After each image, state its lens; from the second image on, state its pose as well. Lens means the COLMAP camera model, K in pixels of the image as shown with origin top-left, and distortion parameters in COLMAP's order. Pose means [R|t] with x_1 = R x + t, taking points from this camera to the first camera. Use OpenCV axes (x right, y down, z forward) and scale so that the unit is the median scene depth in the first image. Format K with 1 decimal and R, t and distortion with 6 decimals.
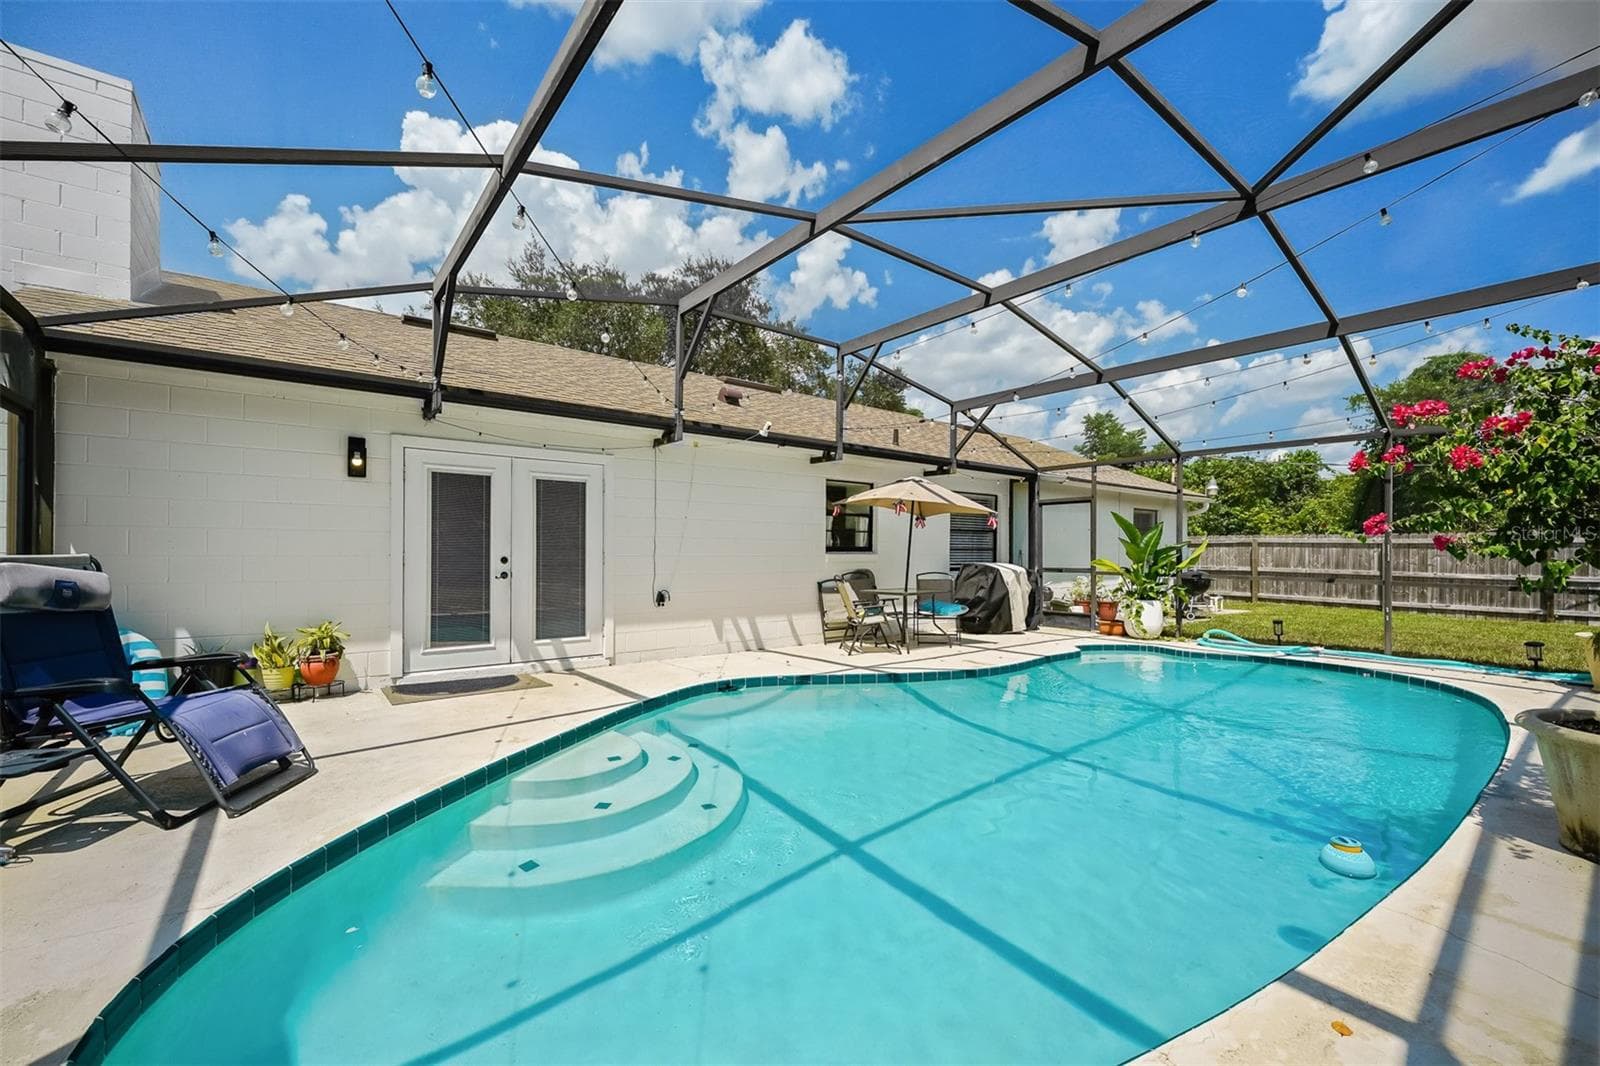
lens RADIAL K [[644.8, 0, 804.7], [0, 644.8, 534.6], [0, 0, 1]] dist [-0.001545, -0.000148]
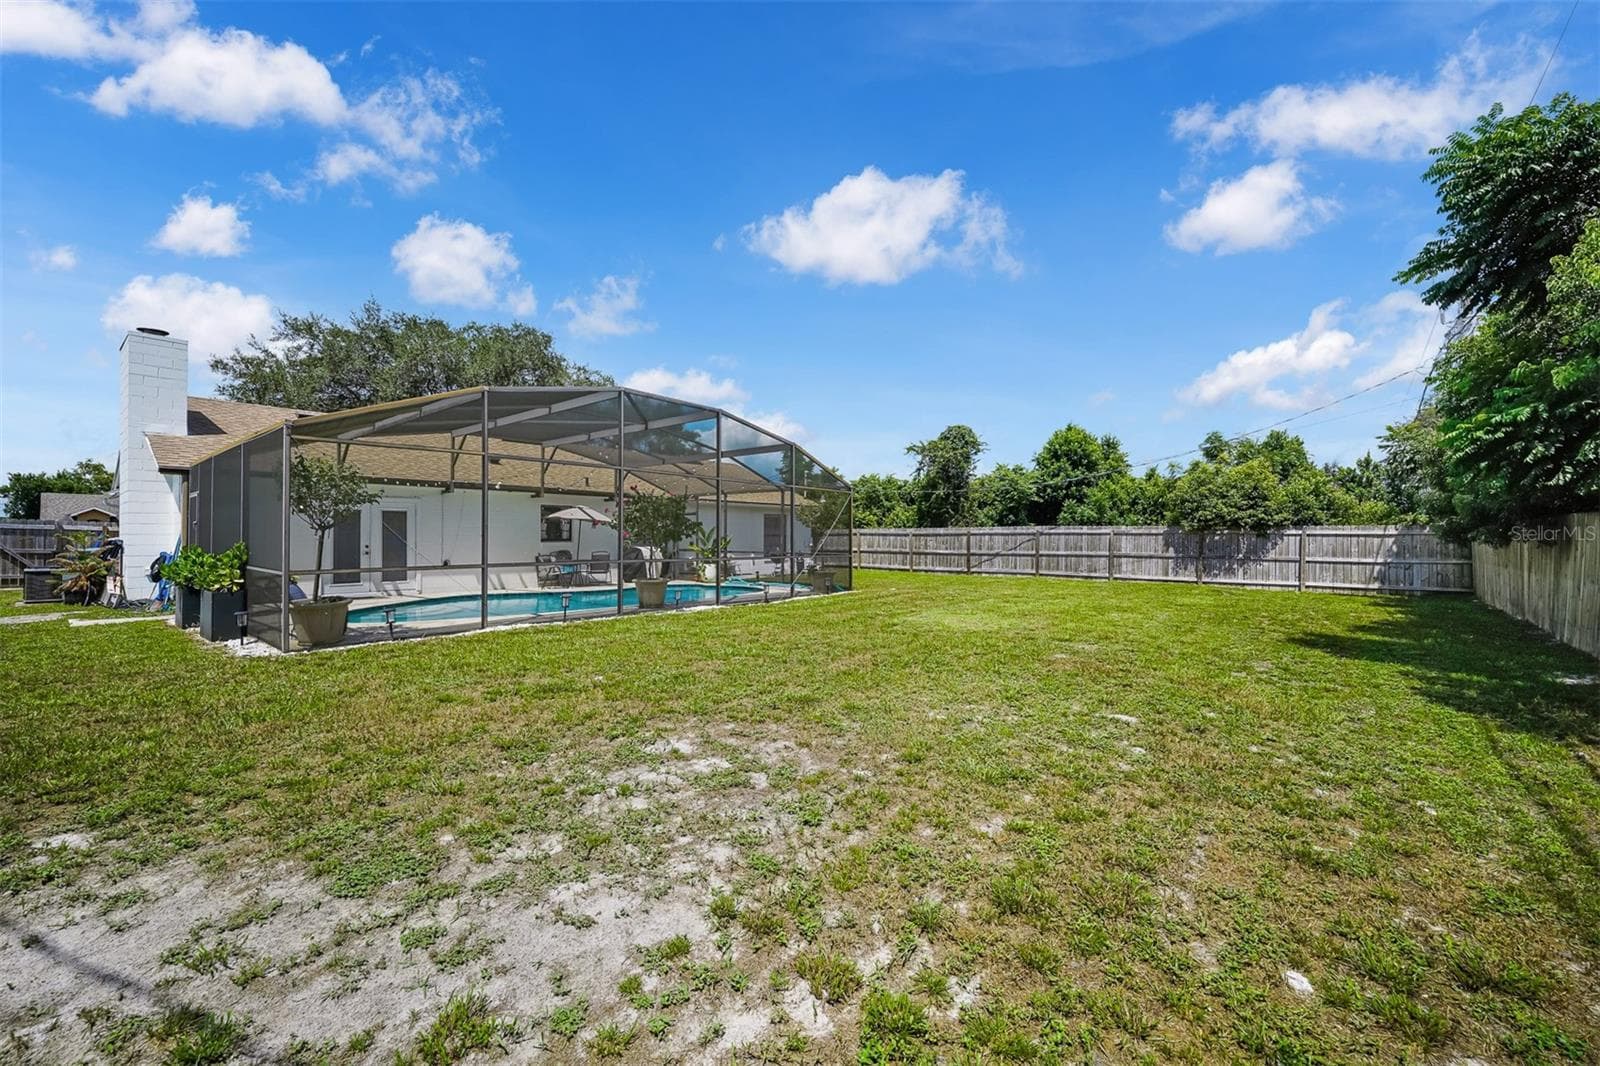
lens RADIAL K [[644.8, 0, 804.7], [0, 644.8, 534.6], [0, 0, 1]] dist [-0.001545, -0.000148]
pose [[0.980101, -0.002818, 0.198479, 0.440908], [-0.002100, 0.999696, 0.024562, -0.045929], [-0.198488, -0.024490, 0.979797, -1.134373]]
